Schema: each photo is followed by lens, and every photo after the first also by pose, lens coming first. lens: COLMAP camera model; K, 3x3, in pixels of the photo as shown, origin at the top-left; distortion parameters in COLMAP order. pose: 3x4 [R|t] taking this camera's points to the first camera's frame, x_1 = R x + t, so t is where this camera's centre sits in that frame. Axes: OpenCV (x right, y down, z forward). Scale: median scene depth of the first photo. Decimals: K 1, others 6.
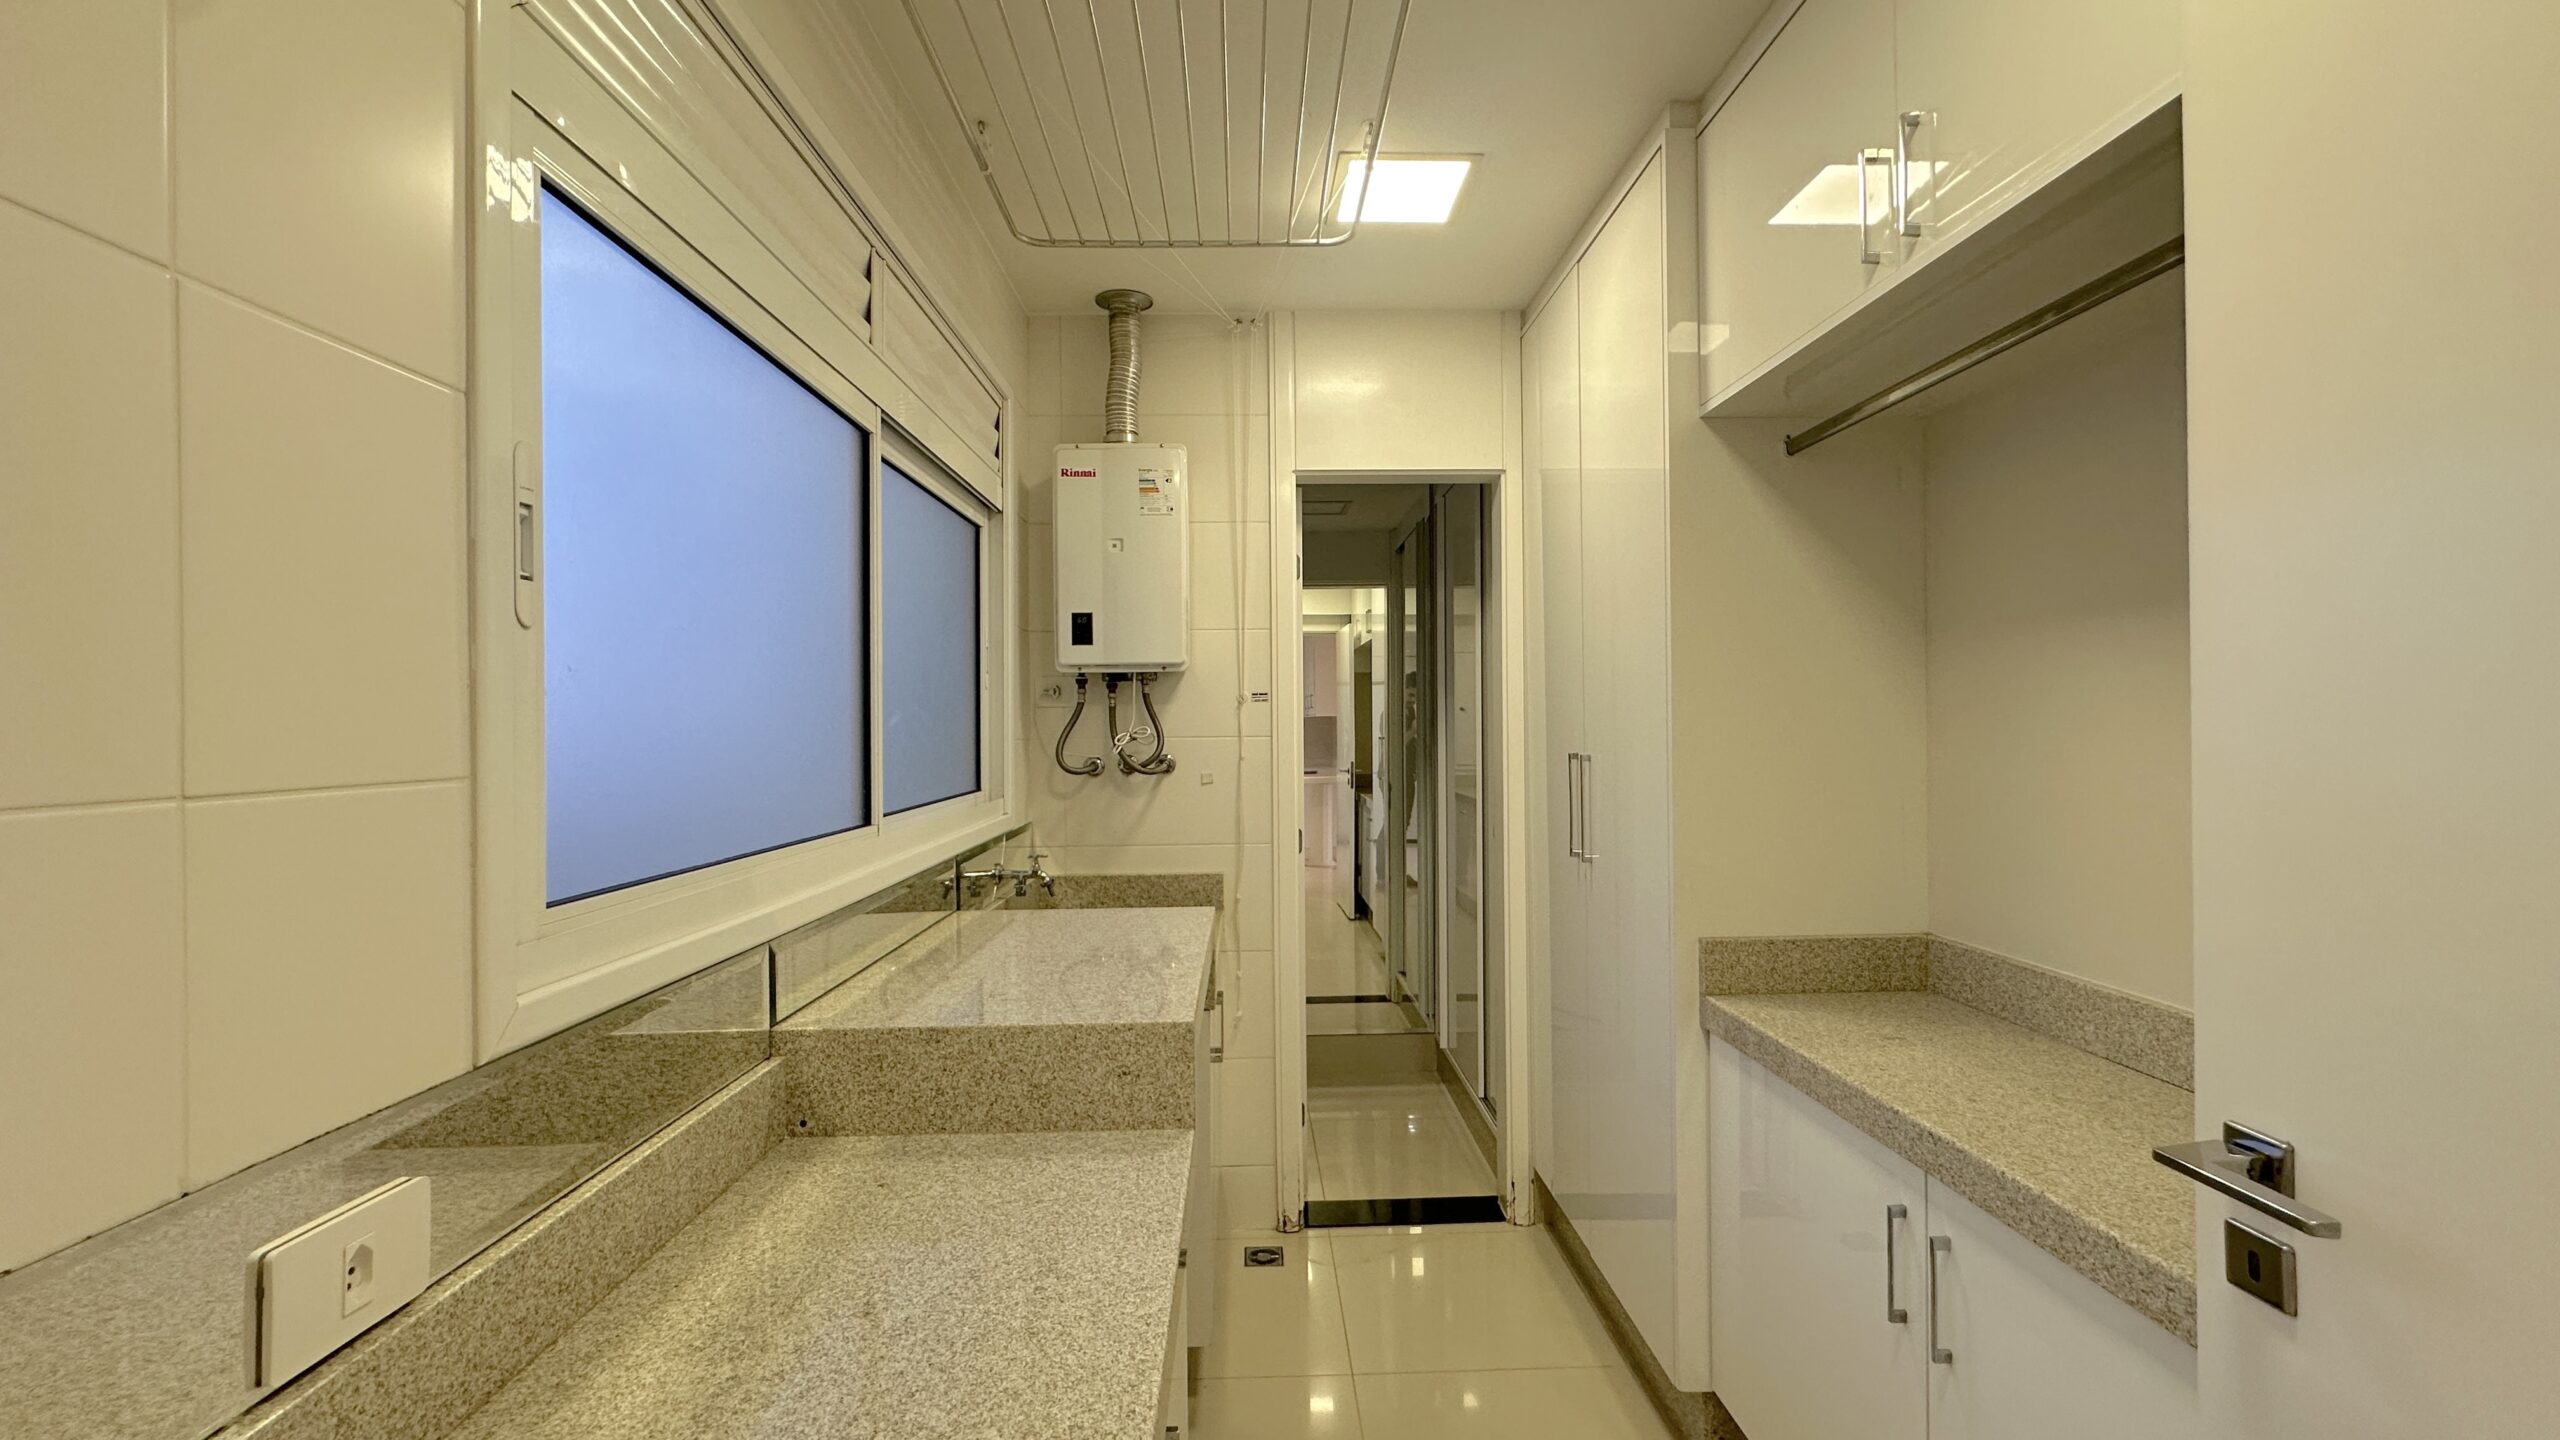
lens RADIAL K [[1017.5, 0, 1275.8], [0, 1017.5, 722.0], [0, 0, 1]] dist [-0.003353, 0.000237]
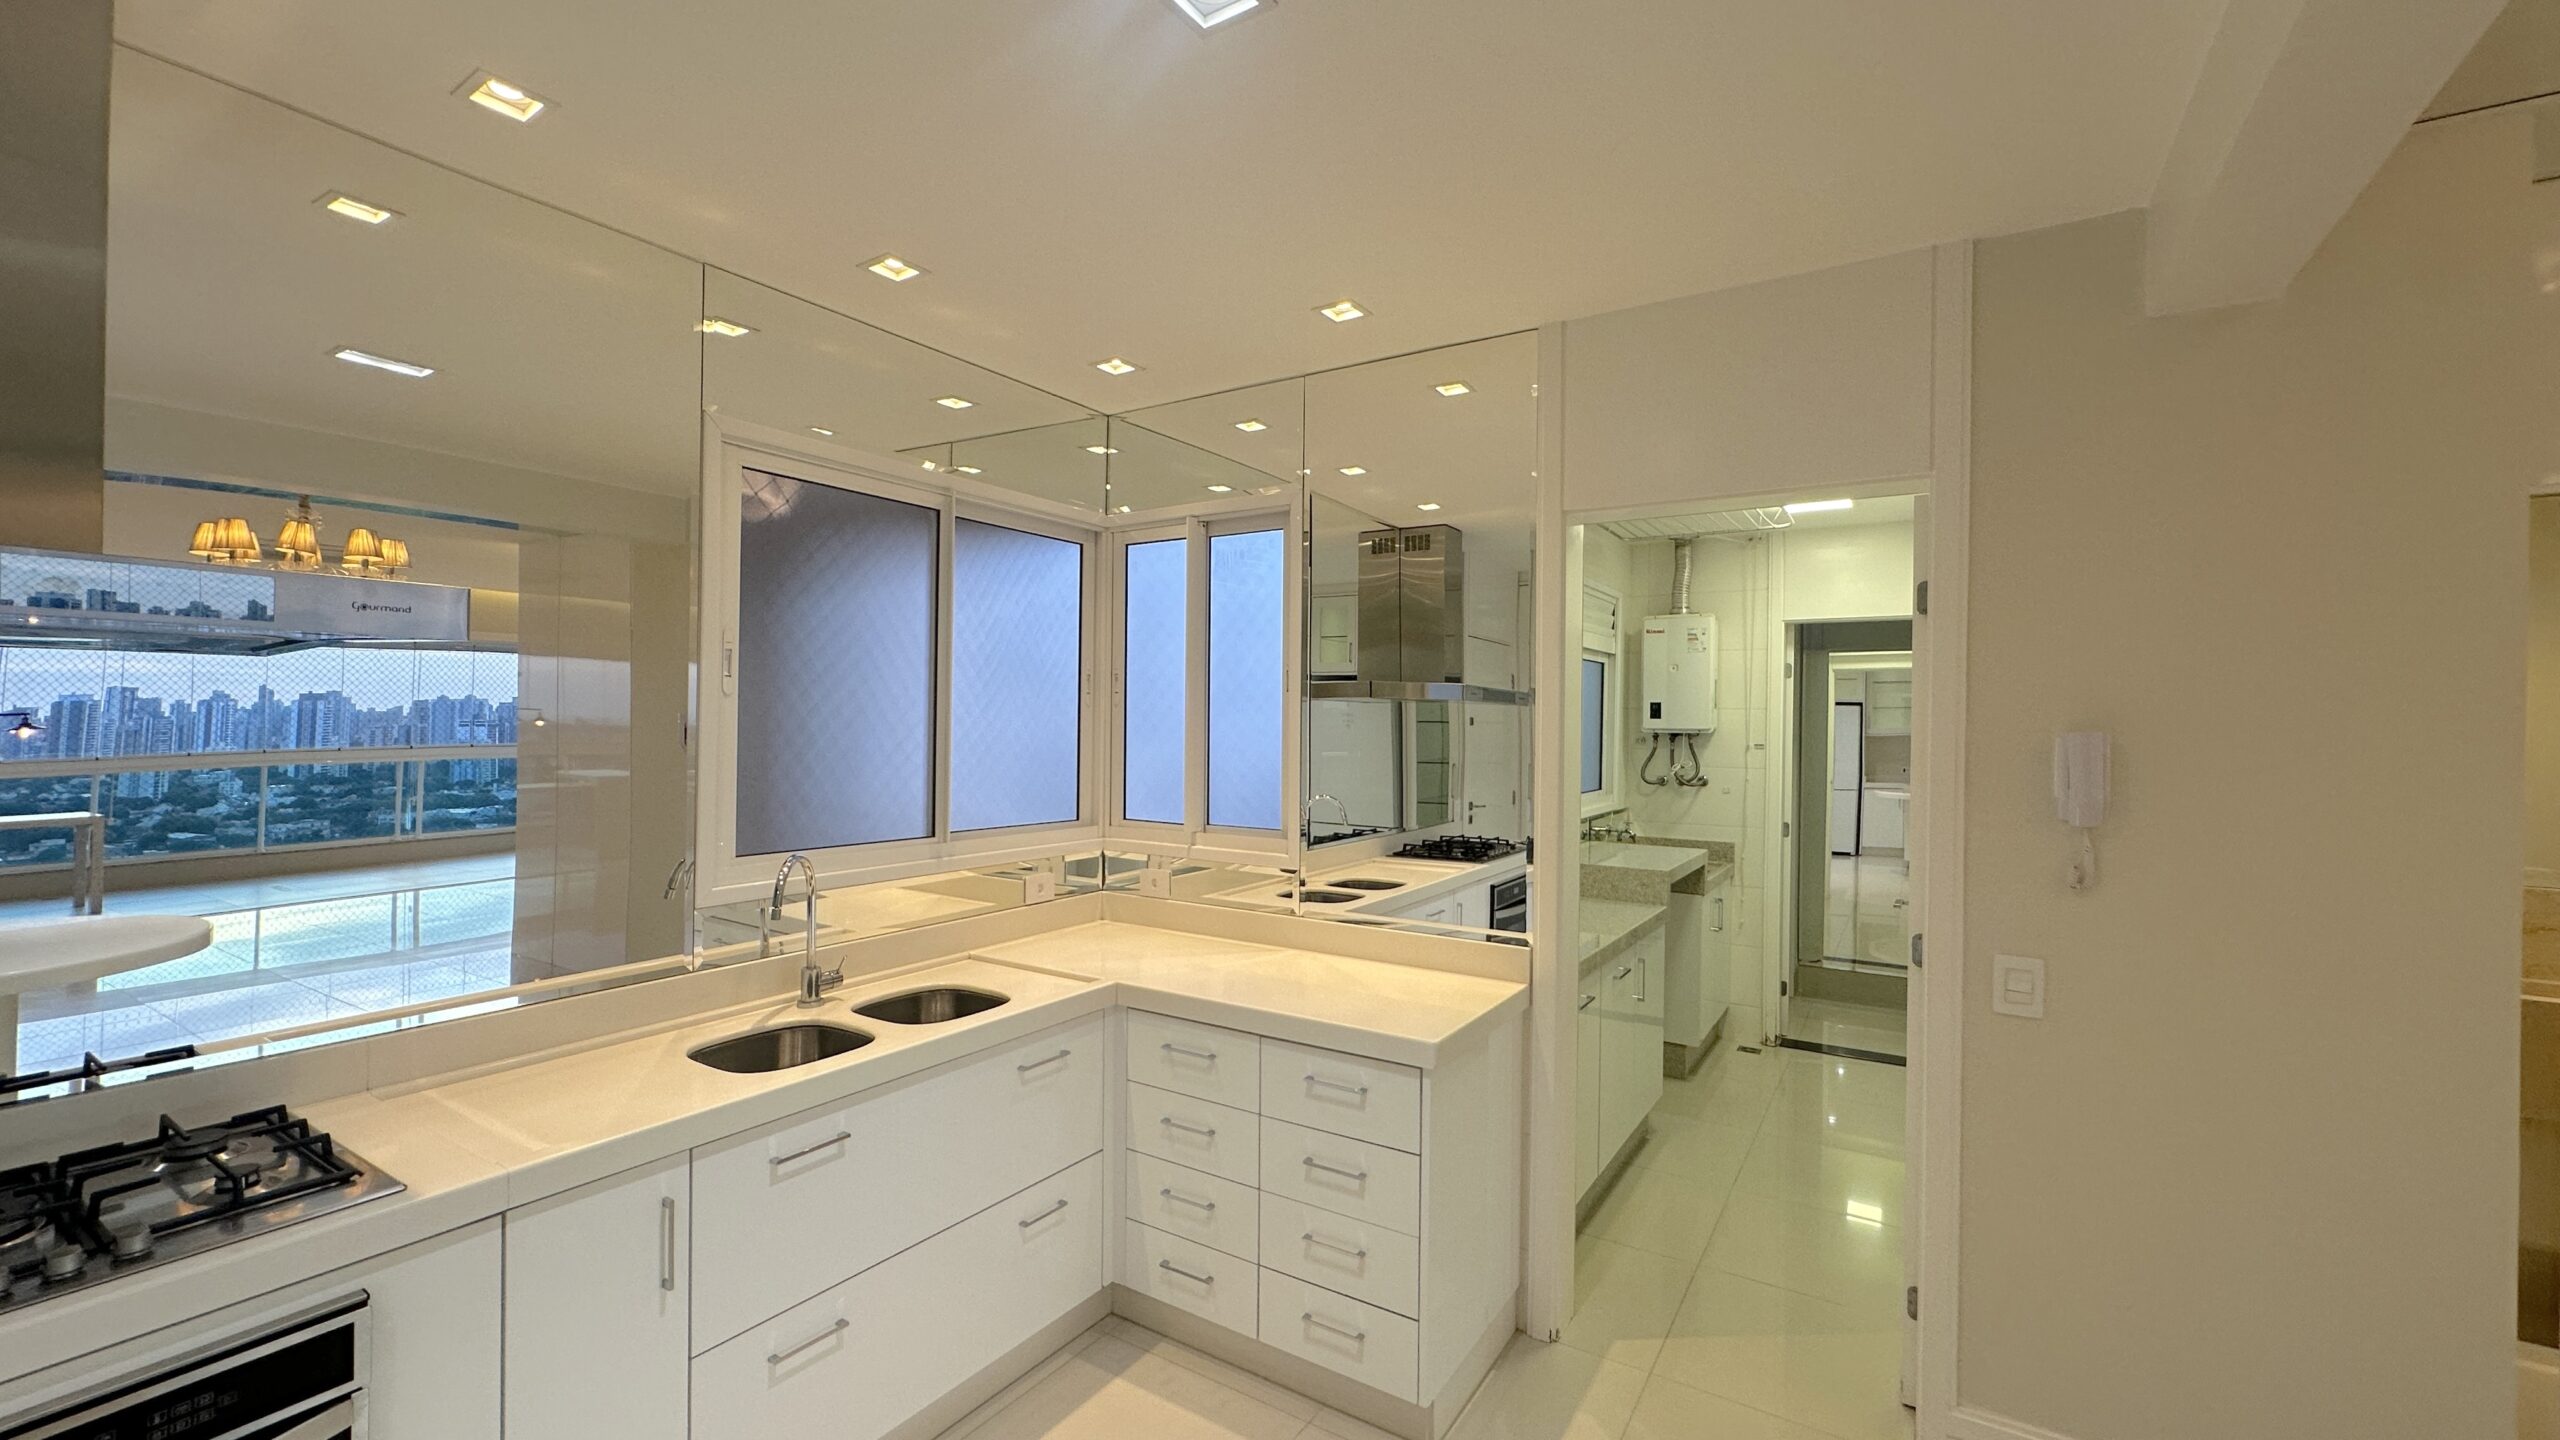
lens RADIAL K [[1017.5, 0, 1275.8], [0, 1017.5, 722.0], [0, 0, 1]] dist [-0.003353, 0.000237]
pose [[0.824561, 0.020859, -0.565389, 0.308907], [-0.015981, 0.999780, 0.013579, -0.082780], [0.565547, -0.002161, 0.824713, -1.013523]]
